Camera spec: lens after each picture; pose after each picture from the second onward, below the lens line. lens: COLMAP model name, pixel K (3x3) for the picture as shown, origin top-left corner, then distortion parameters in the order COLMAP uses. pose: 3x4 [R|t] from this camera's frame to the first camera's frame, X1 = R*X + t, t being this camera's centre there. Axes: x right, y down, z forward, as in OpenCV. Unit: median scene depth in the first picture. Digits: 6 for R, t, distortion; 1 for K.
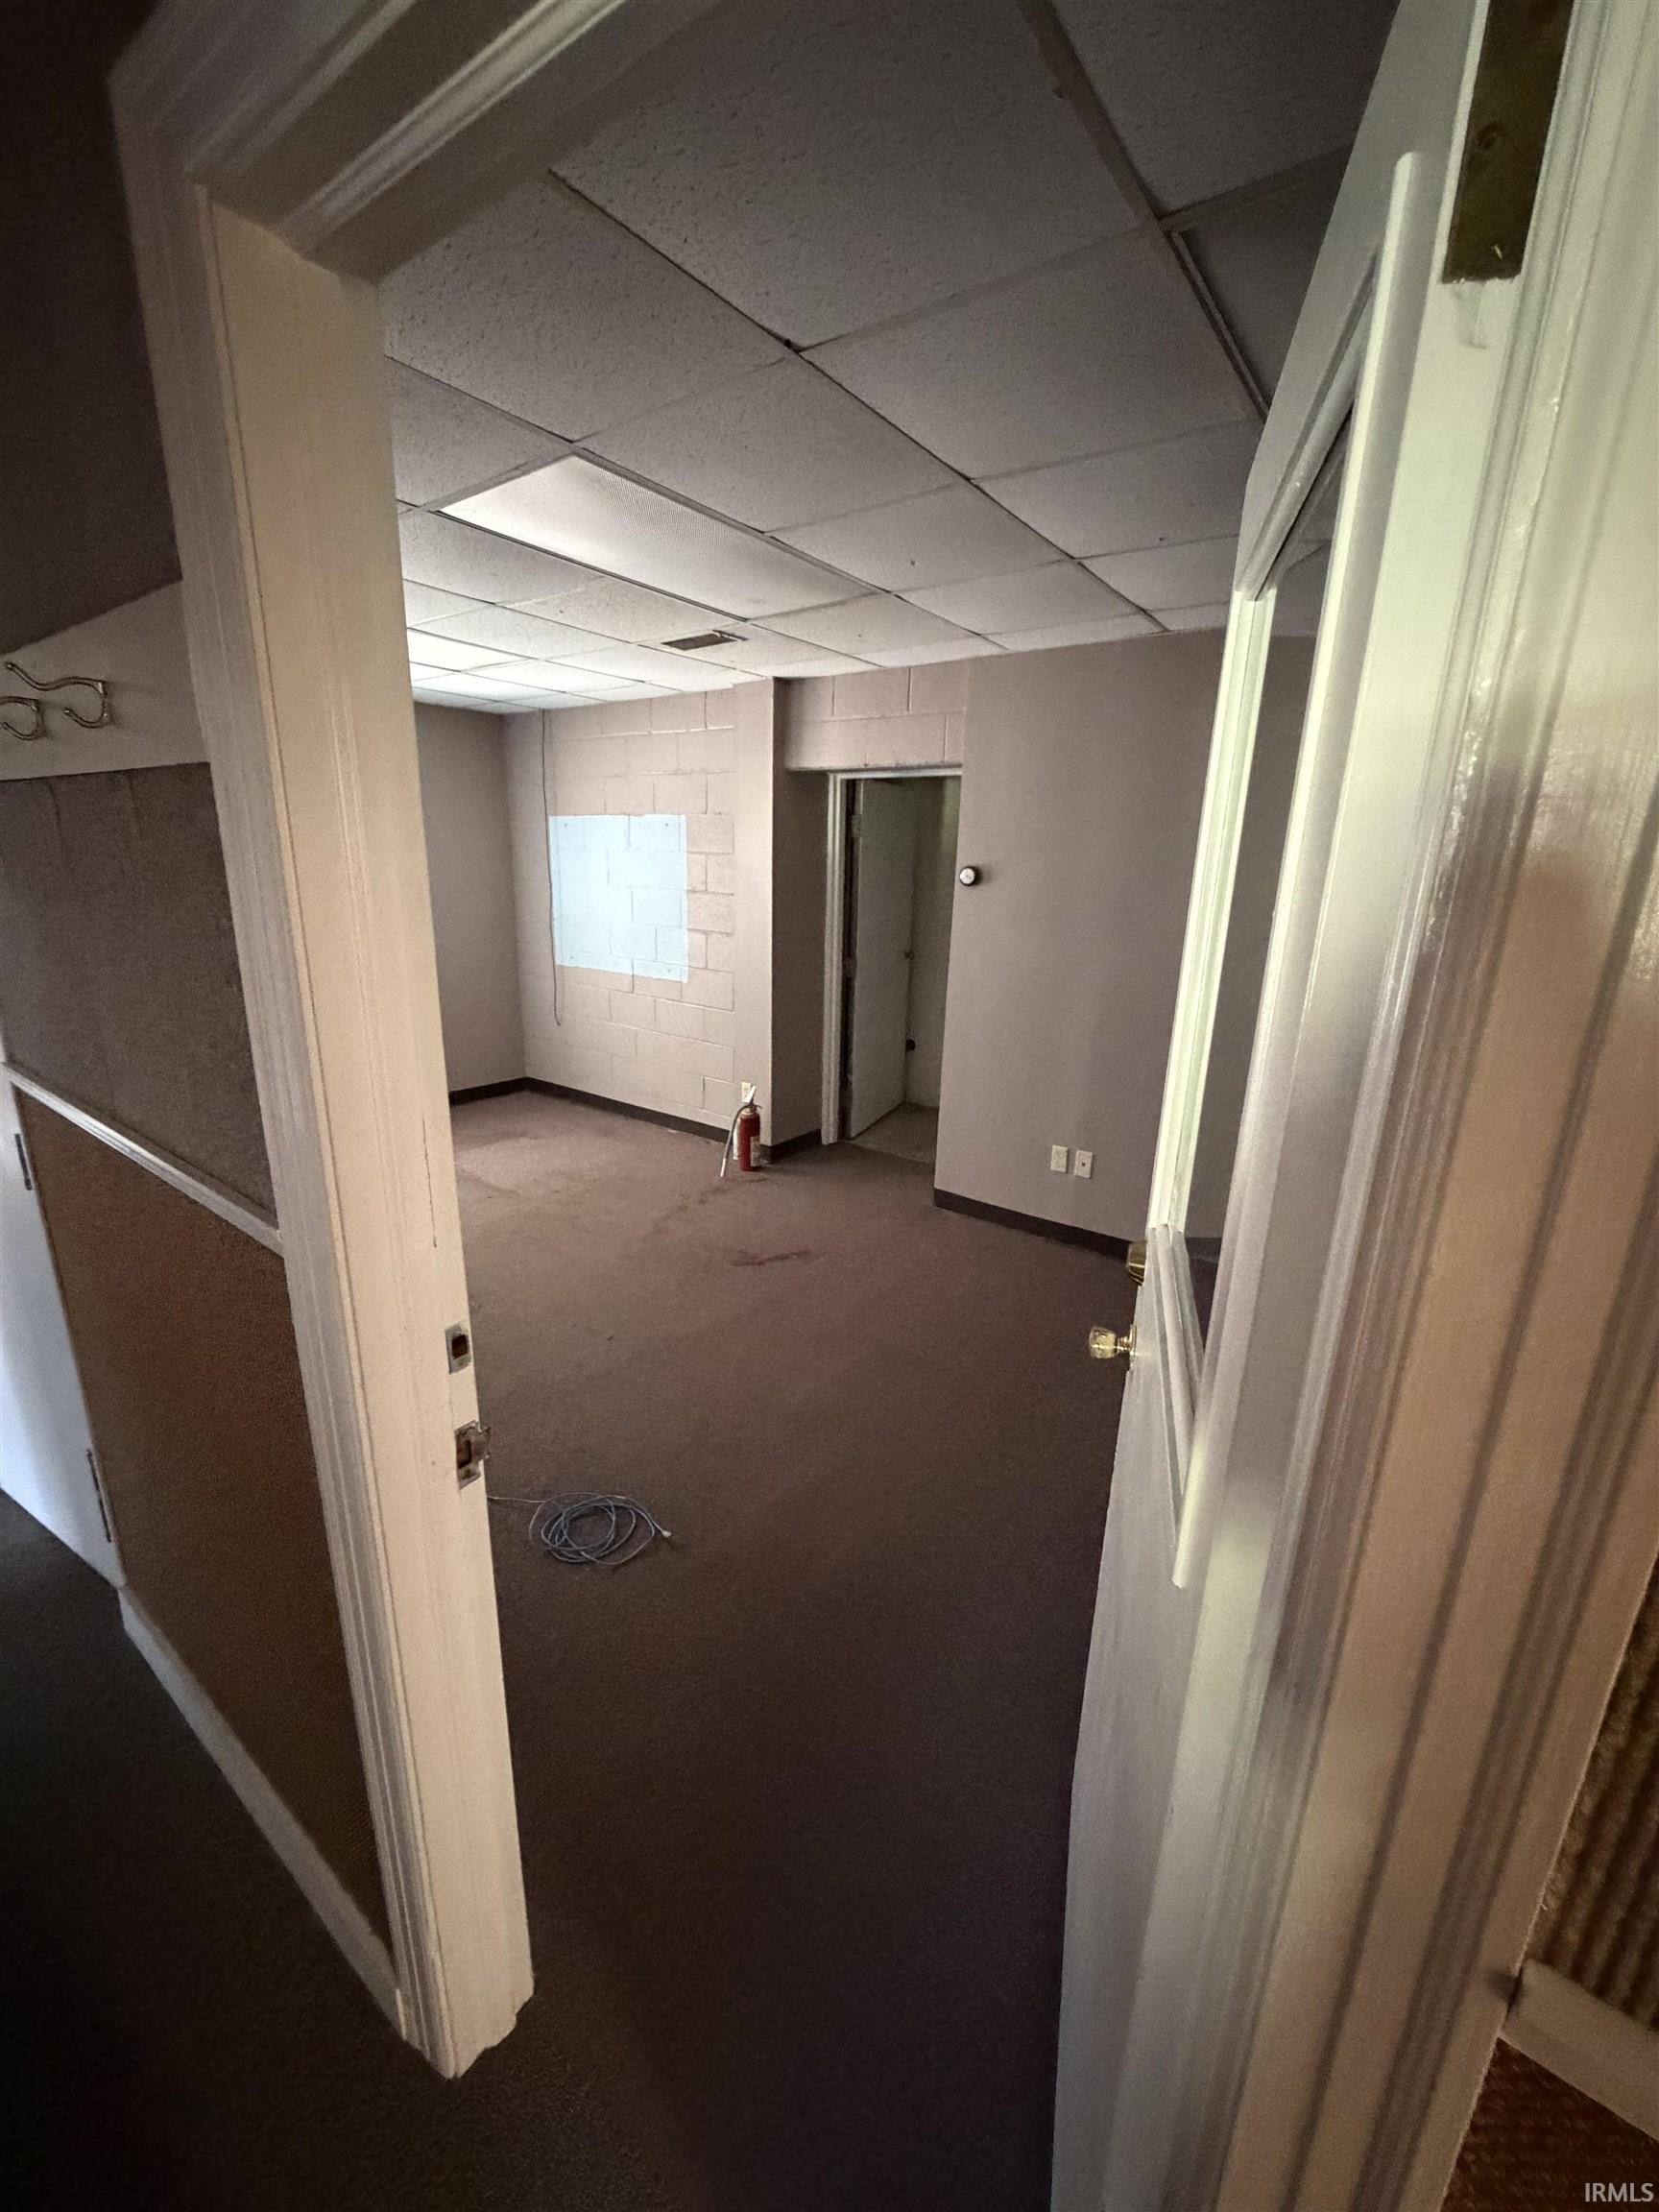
lens RADIAL K [[880.9, 0, 839.5], [0, 880.9, 1111.3], [0, 0, 1]] dist [0.001337, -0.000335]
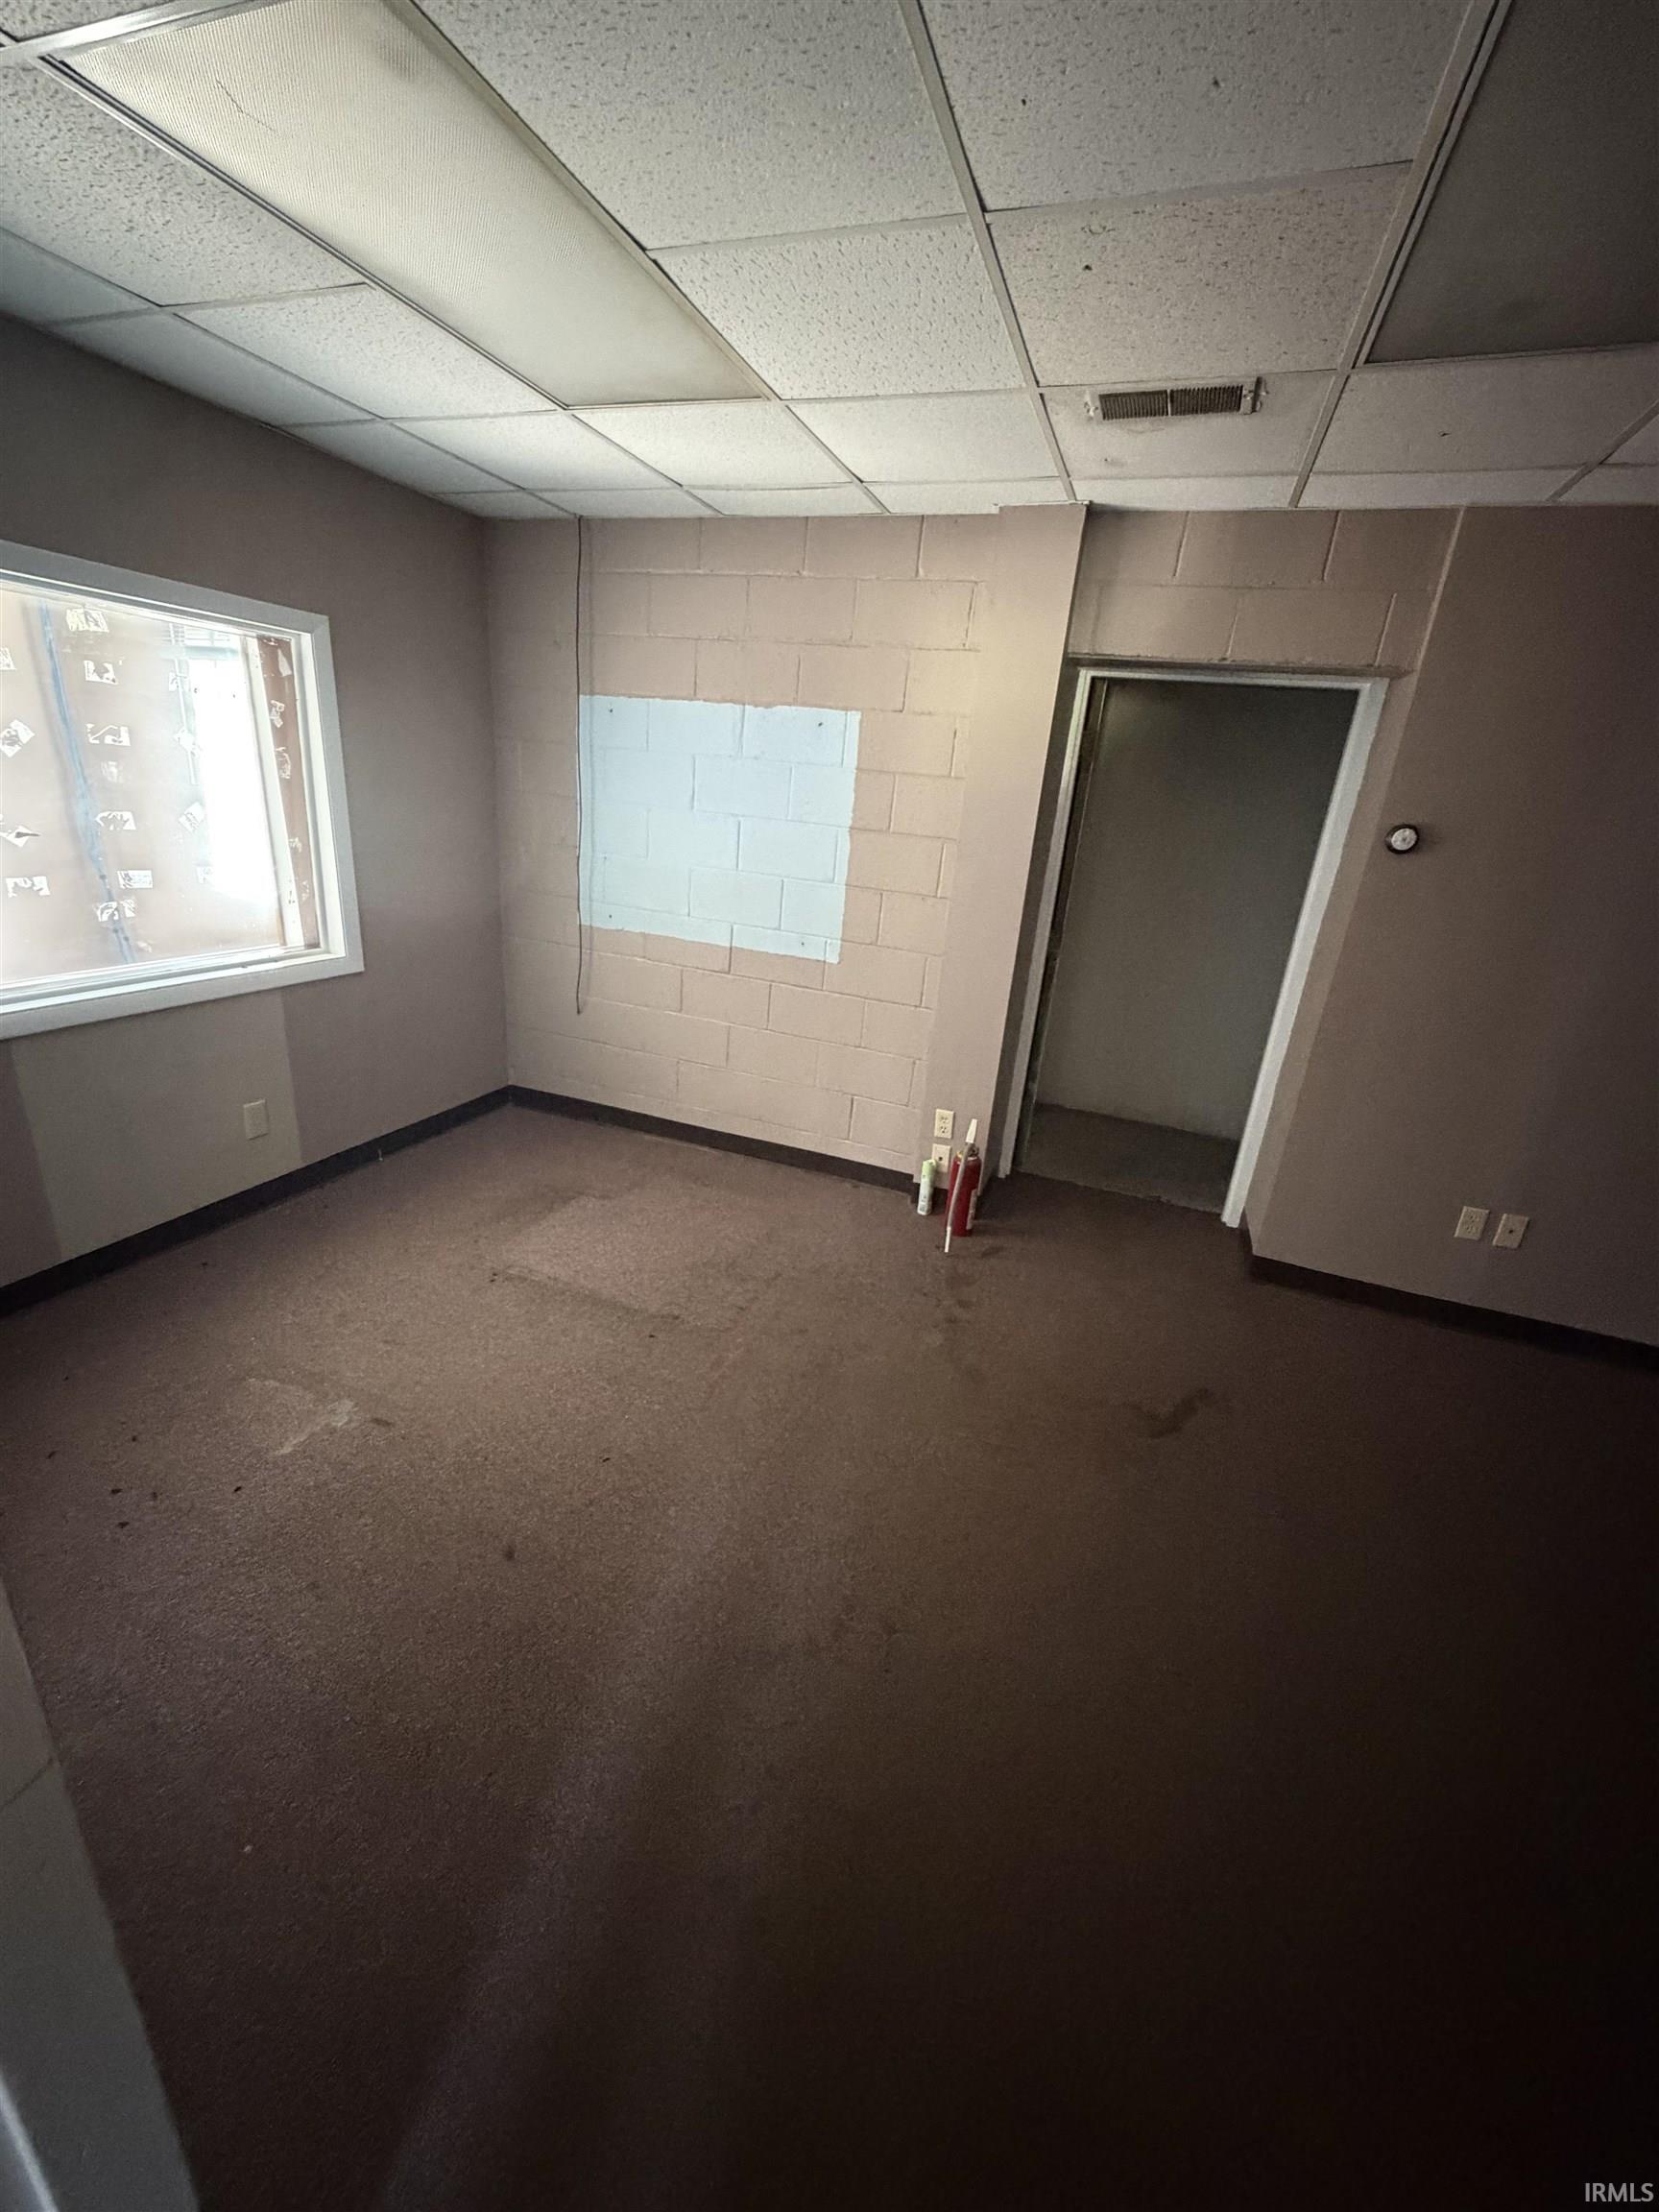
lens RADIAL K [[880.9, 0, 821.4], [0, 880.9, 1106.7], [0, 0, 1]] dist [0.001337, -0.000335]
pose [[0.960845, -0.043076, 0.273719, -0.391663], [0.019148, 0.995803, 0.089497, -0.099602], [-0.276426, -0.080751, 0.957637, 0.346823]]
